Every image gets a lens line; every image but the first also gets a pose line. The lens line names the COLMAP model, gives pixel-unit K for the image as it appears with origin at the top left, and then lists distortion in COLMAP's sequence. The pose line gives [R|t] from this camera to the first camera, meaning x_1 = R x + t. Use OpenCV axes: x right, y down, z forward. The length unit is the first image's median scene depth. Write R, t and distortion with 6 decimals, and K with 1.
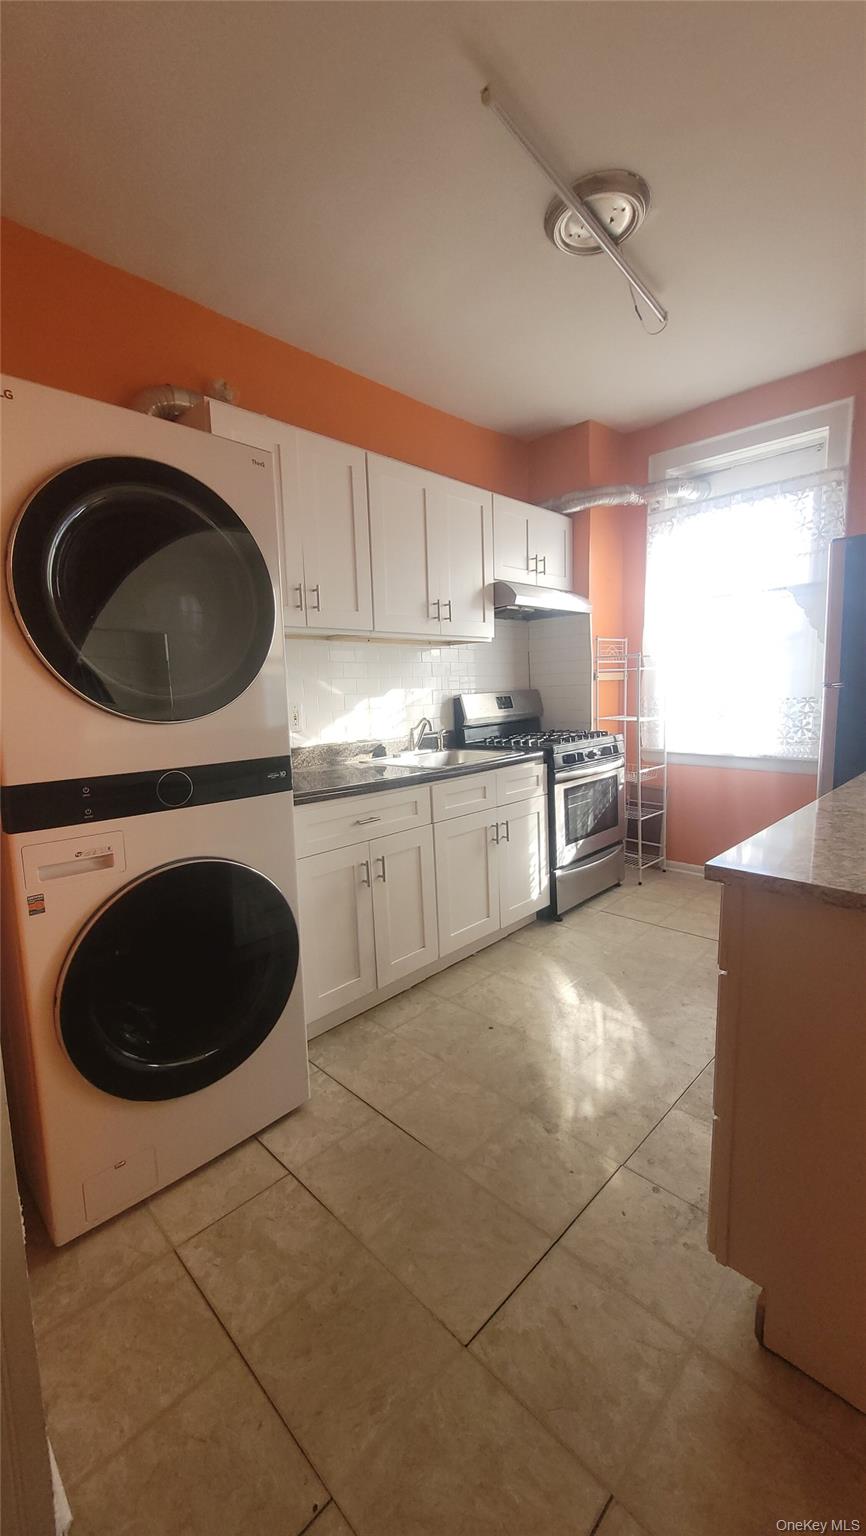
lens RADIAL K [[614.1, 0, 420.2], [0, 614.1, 759.5], [0, 0, 1]] dist [0.000759, -0.000156]
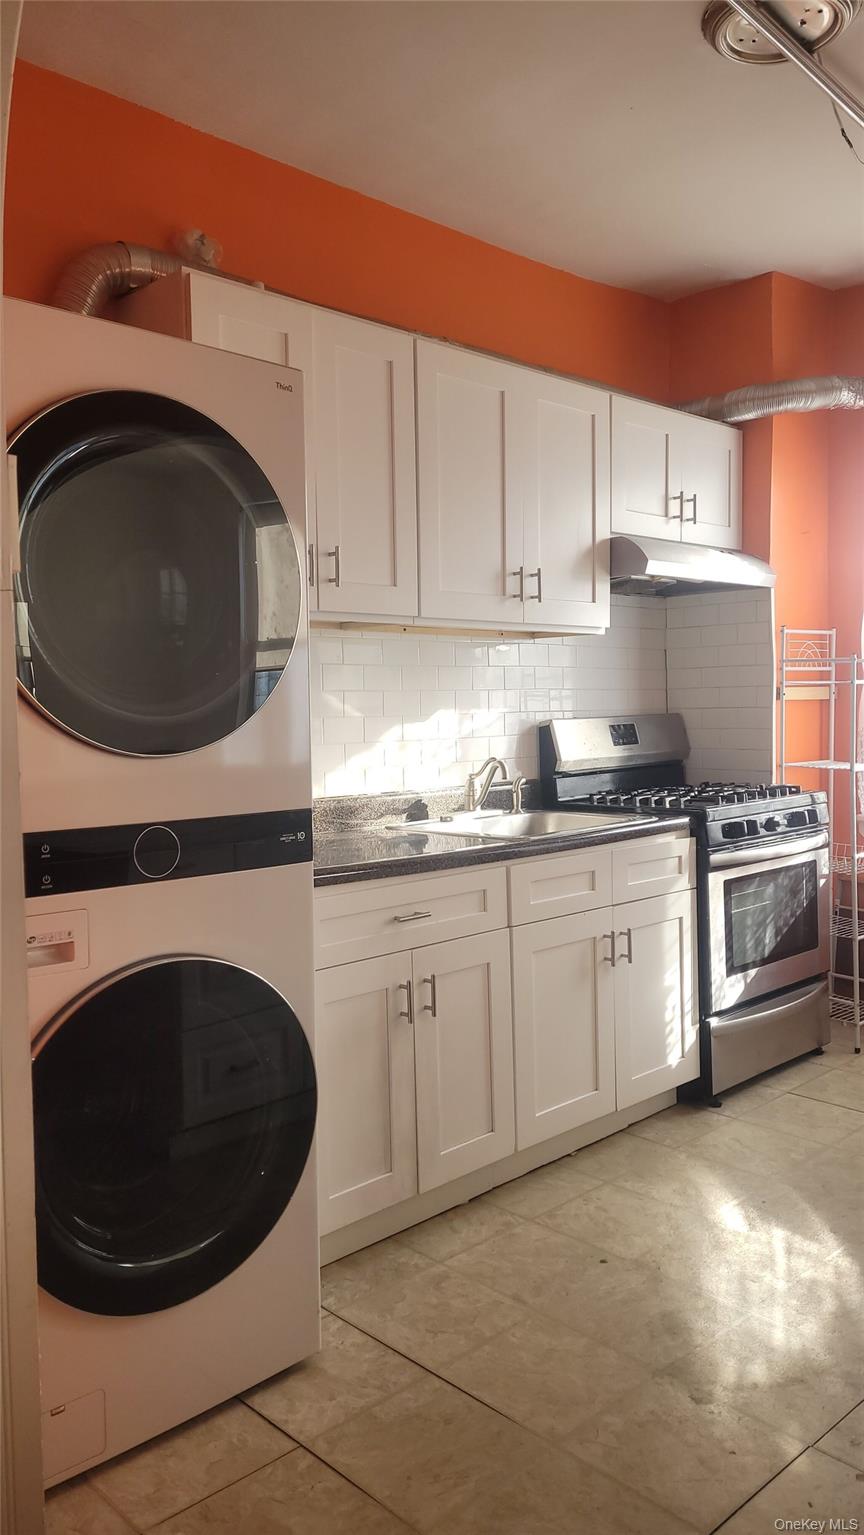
lens RADIAL K [[1176.5, 0, 432.0], [0, 1176.5, 767.5], [0, 0, 1]] dist [0.068299, -0.069898]
pose [[0.999665, 0.020232, -0.016125, -0.042566], [-0.021150, 0.998037, -0.058944, 0.014881], [0.014901, 0.059265, 0.998131, -0.200948]]
